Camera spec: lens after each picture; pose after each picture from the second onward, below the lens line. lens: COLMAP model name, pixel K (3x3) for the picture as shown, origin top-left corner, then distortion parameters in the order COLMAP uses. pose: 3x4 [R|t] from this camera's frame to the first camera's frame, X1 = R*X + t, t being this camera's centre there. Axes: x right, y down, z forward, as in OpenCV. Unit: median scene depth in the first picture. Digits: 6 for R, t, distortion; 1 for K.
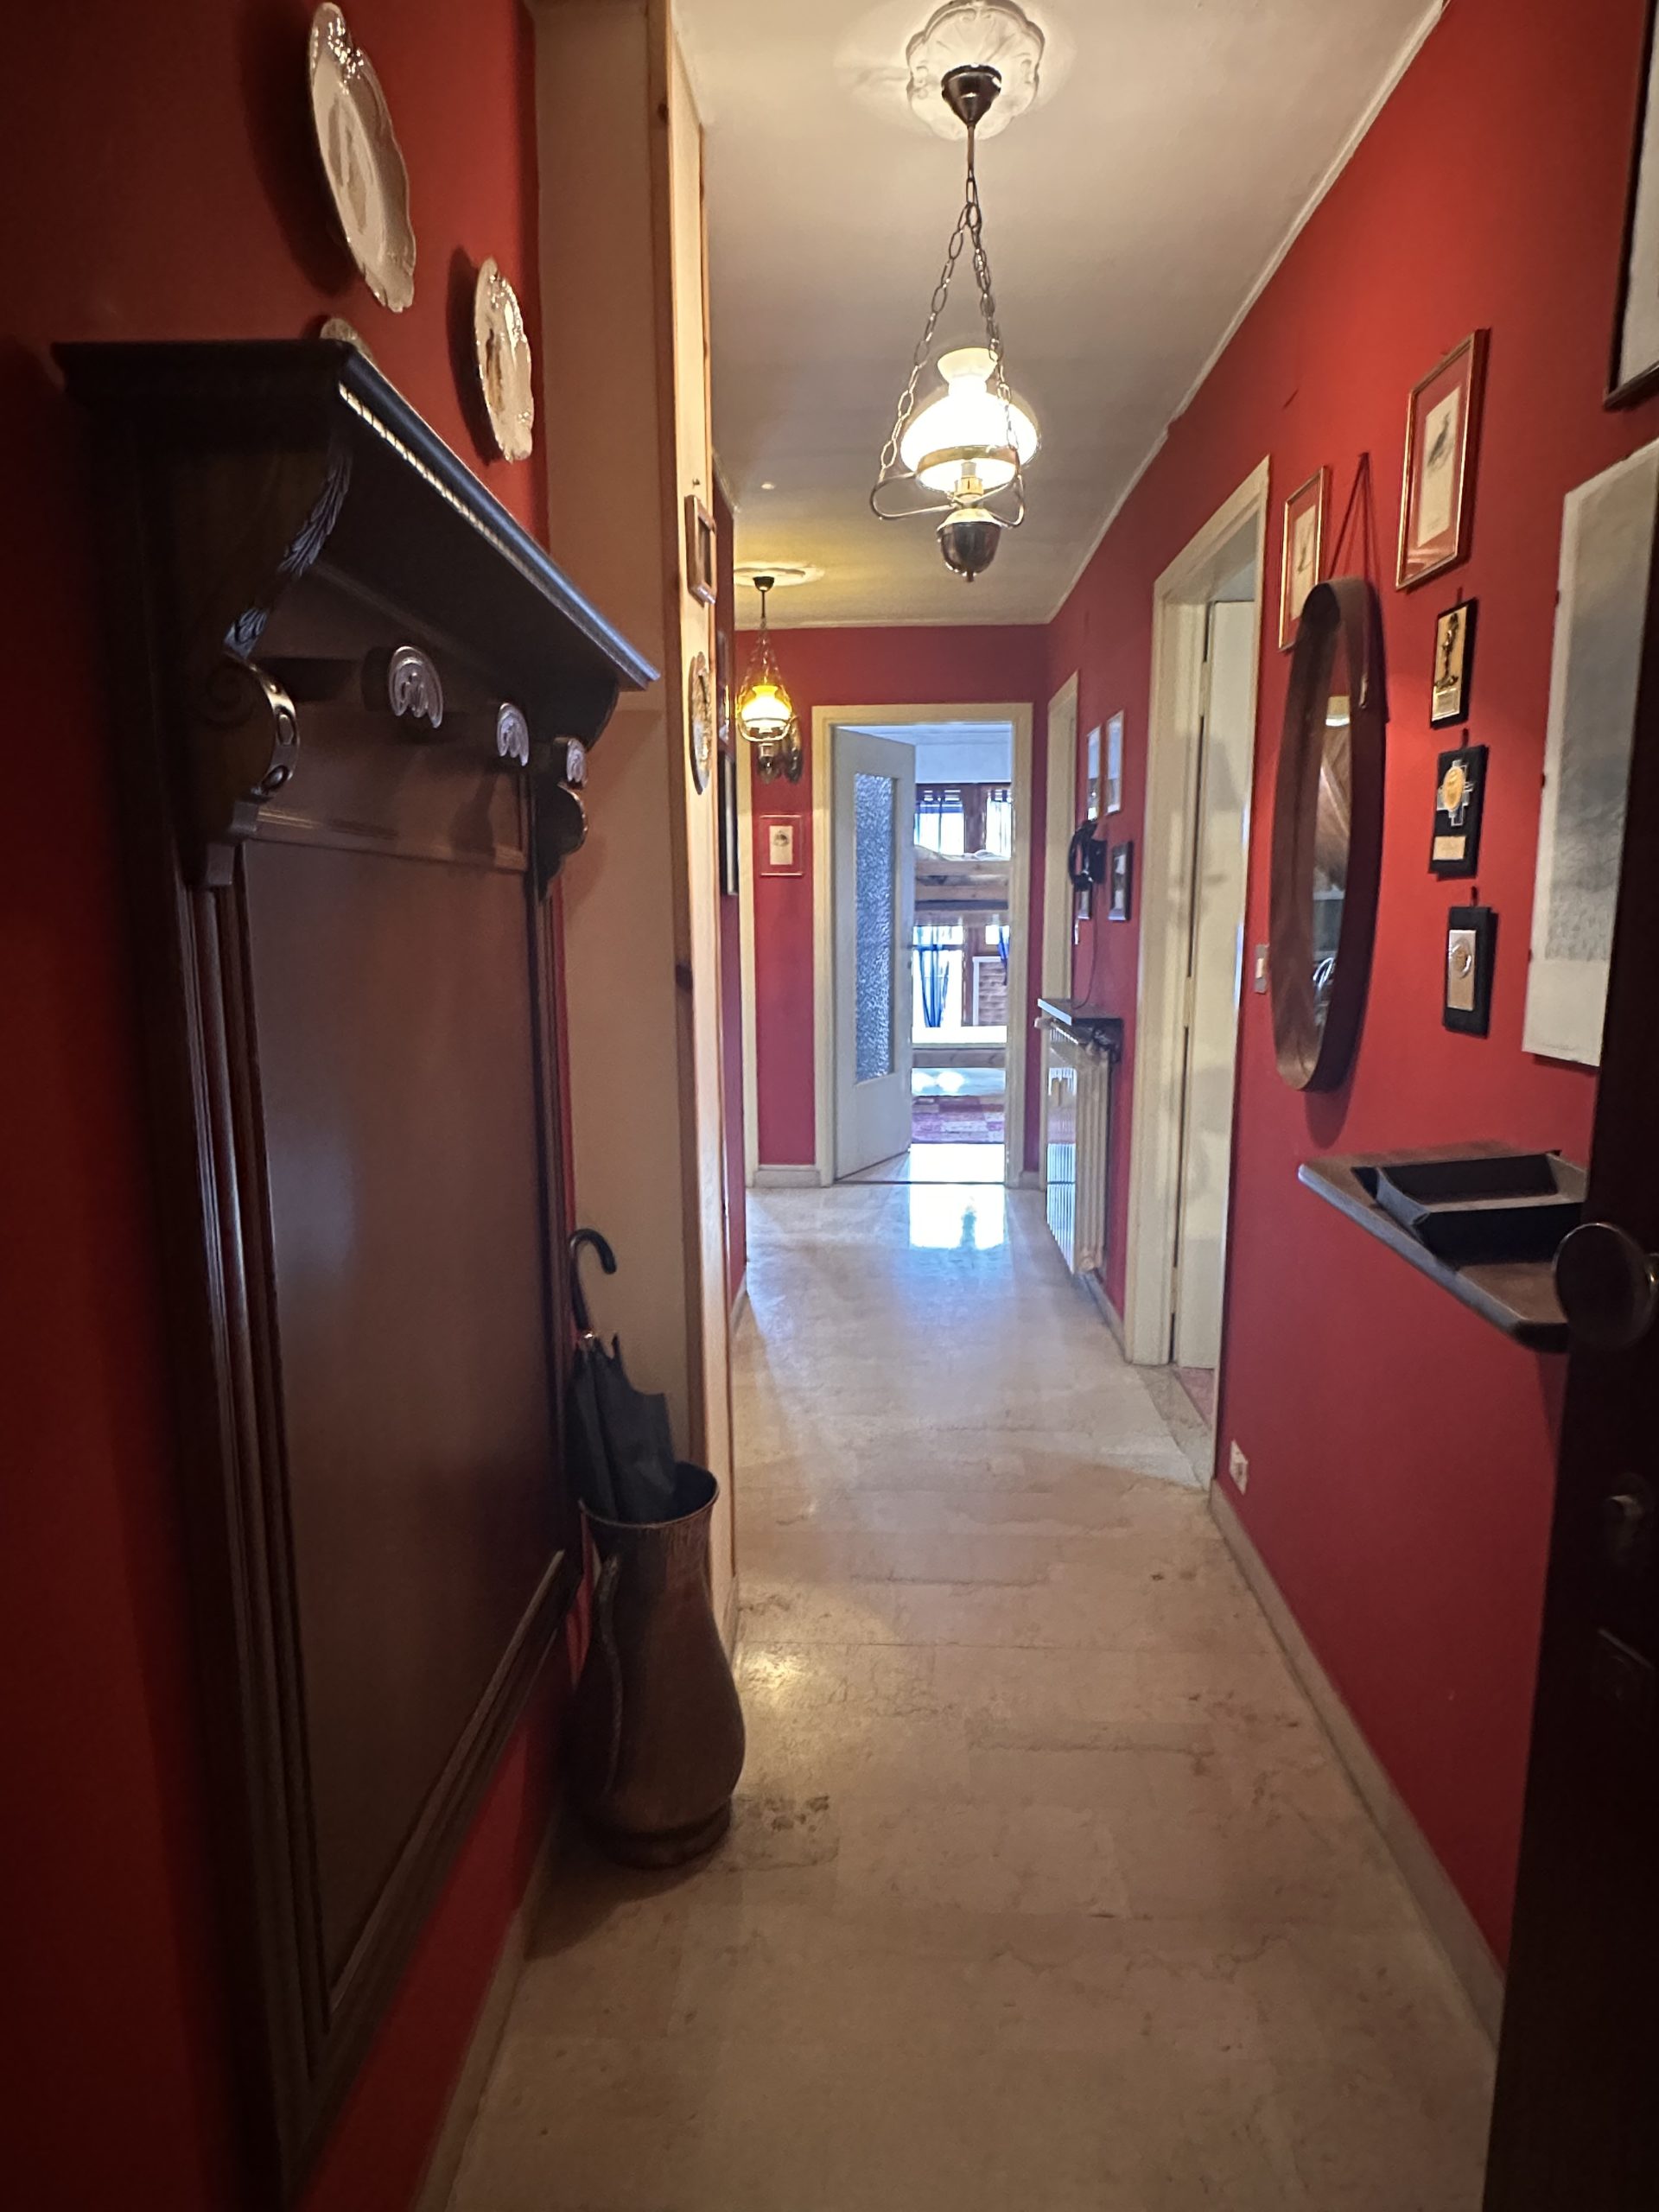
lens RADIAL K [[1233.5, 0, 829.5], [0, 1233.5, 1106.0], [0, 0, 1]] dist [0.000201, 0.000031]
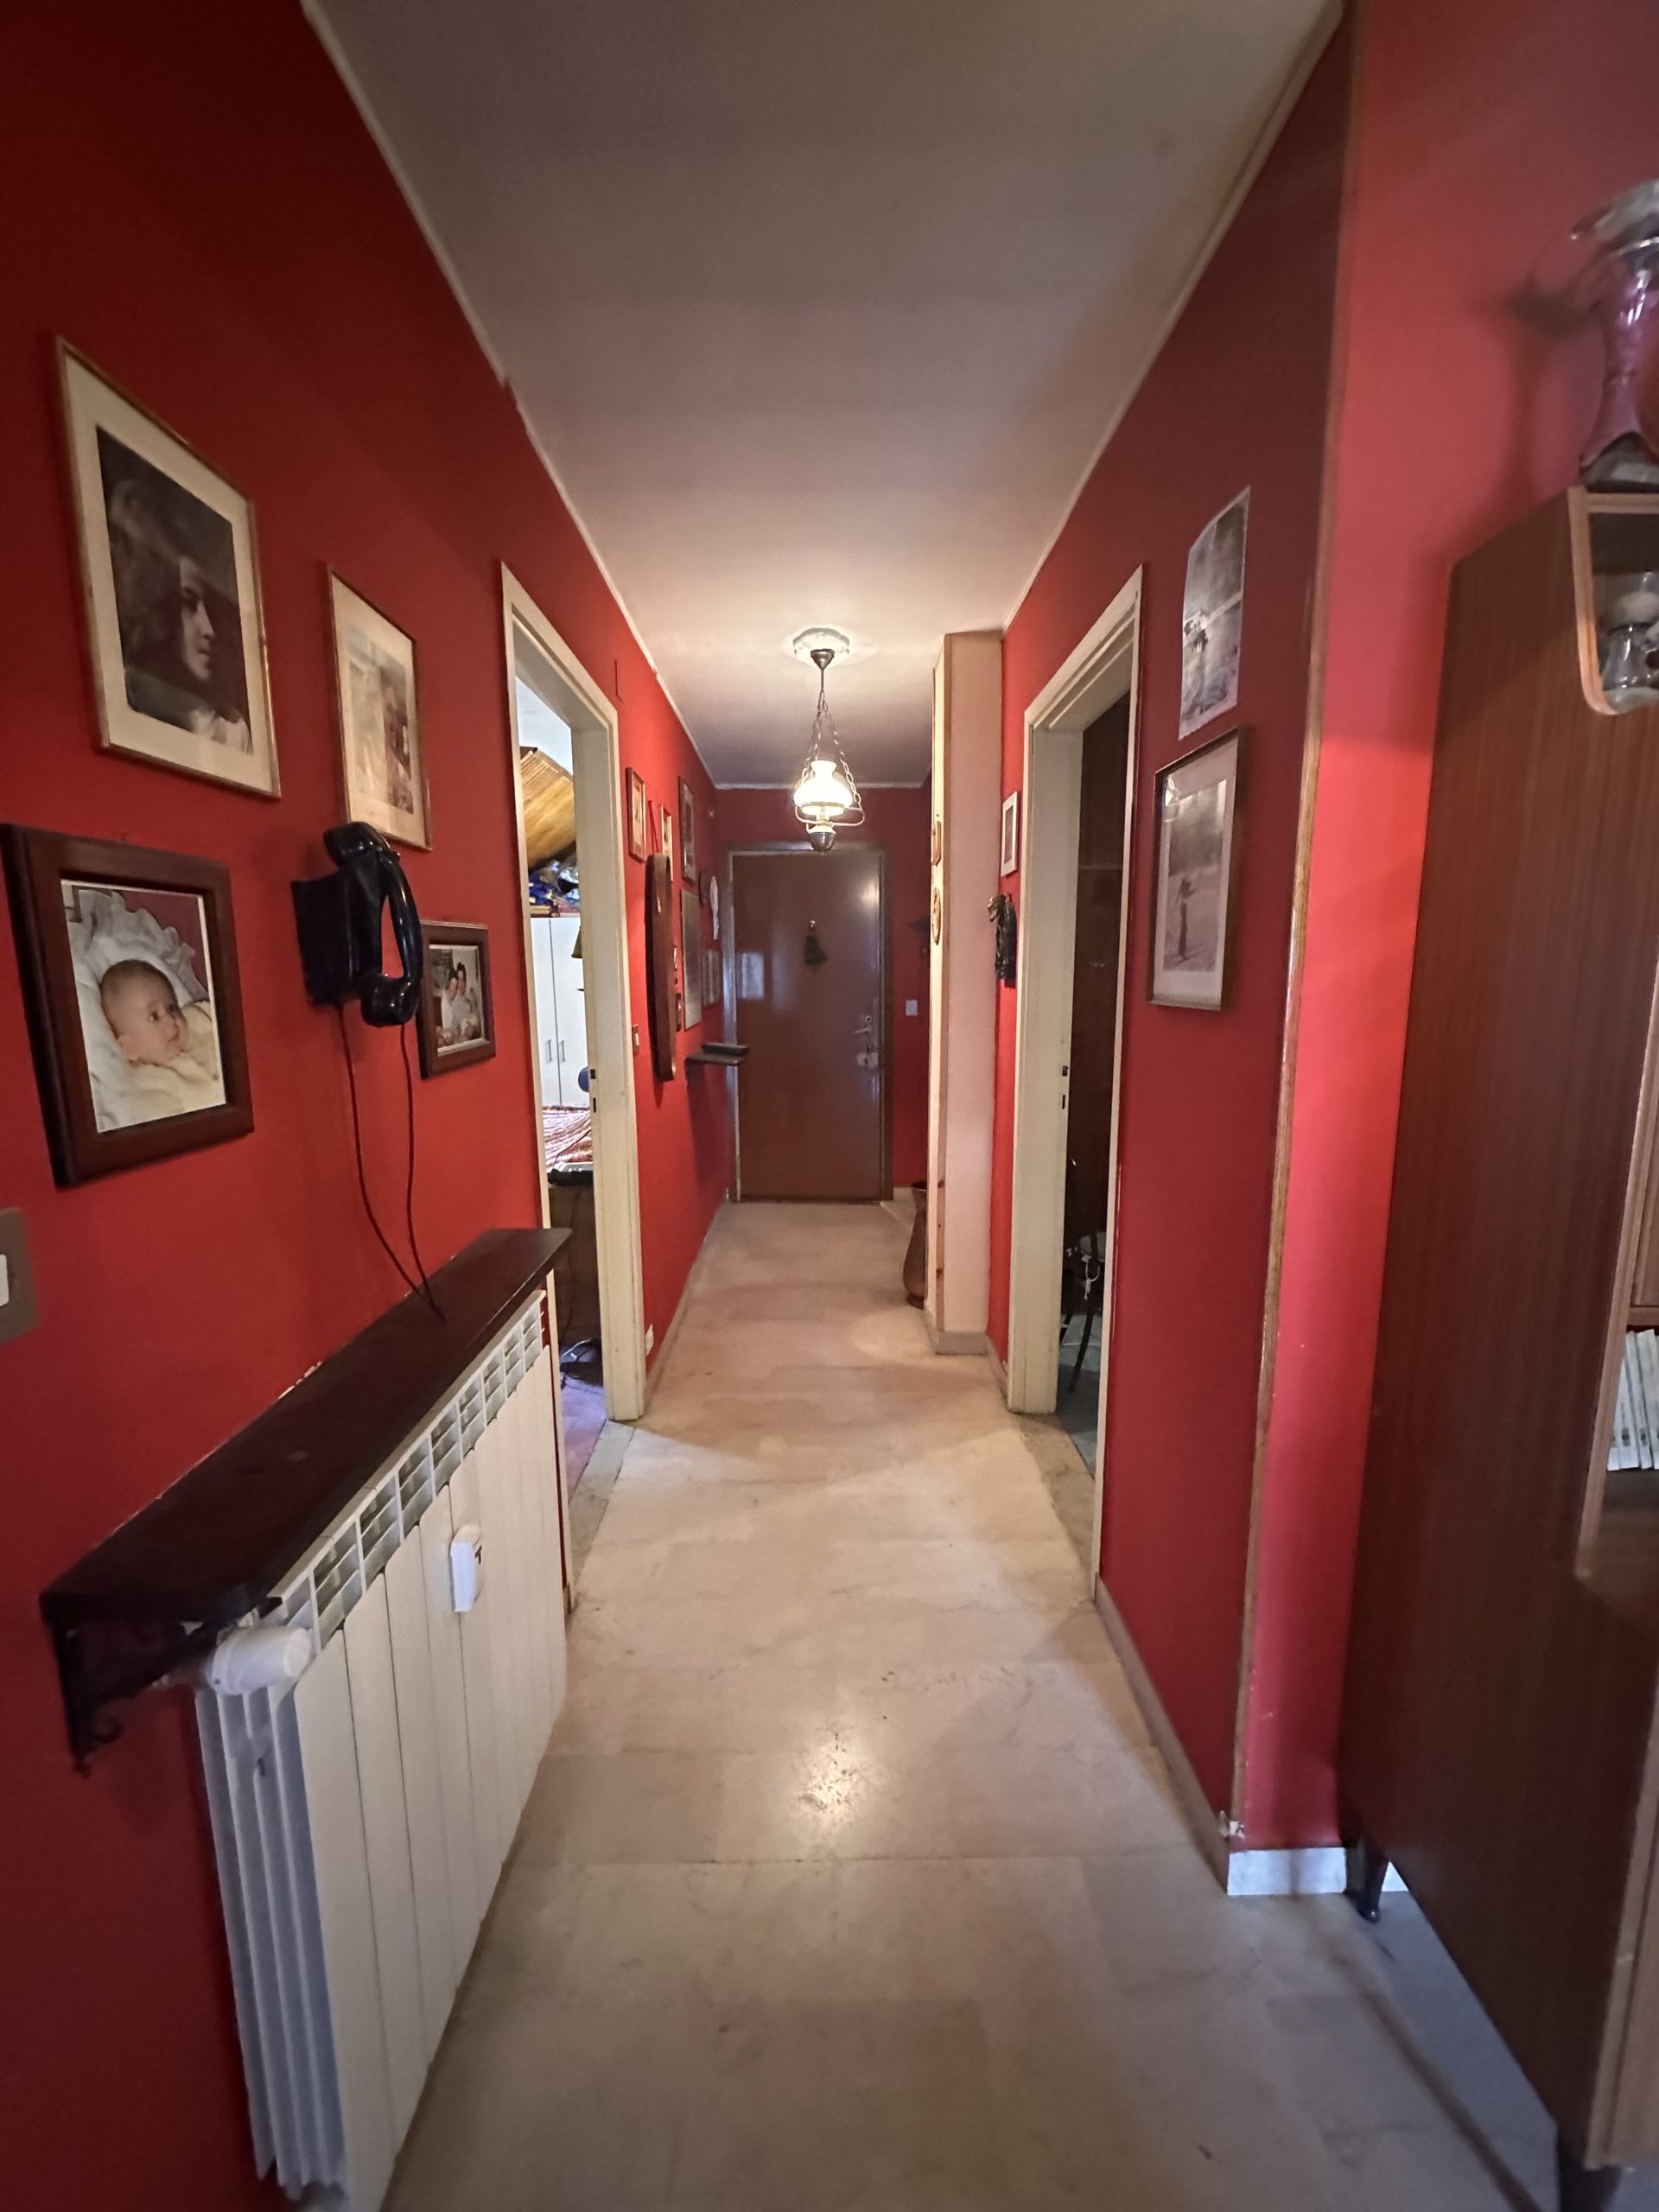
lens RADIAL K [[879.2, 0, 829.5], [0, 879.2, 1106.0], [0, 0, 1]] dist [-0.001561, -0.000530]
pose [[-0.998215, 0.020018, -0.056268, 0.153328], [0.001451, 0.950002, 0.312239, -0.377549], [0.059705, 0.311600, -0.948336, 2.070522]]
